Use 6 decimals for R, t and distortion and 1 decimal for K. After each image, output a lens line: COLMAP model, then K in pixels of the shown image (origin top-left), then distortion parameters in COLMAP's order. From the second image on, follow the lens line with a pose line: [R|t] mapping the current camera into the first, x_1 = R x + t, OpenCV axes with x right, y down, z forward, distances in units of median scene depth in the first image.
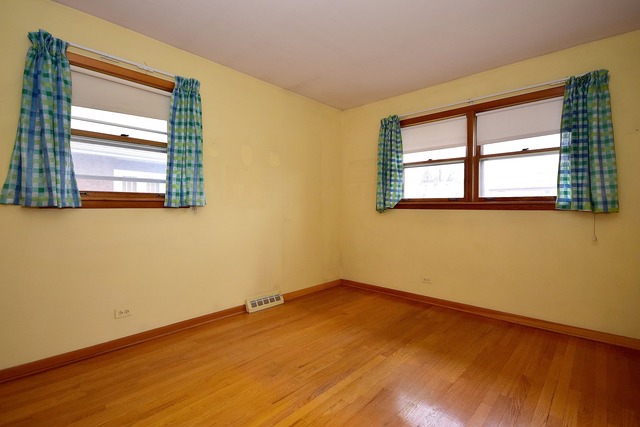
lens RADIAL K [[302.9, 0, 316.9], [0, 302.9, 209.6], [0, 0, 1]] dist [0.002170, -0.000421]
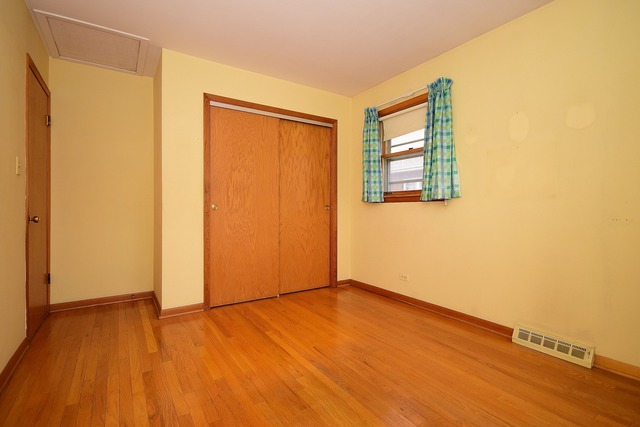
lens RADIAL K [[302.9, 0, 316.9], [0, 302.9, 209.6], [0, 0, 1]] dist [0.002170, -0.000421]
pose [[-0.244891, 0.005848, -0.969533, 0.761346], [-0.001291, 0.999979, 0.006358, 0.019016], [0.969550, 0.002808, -0.244878, 0.896134]]
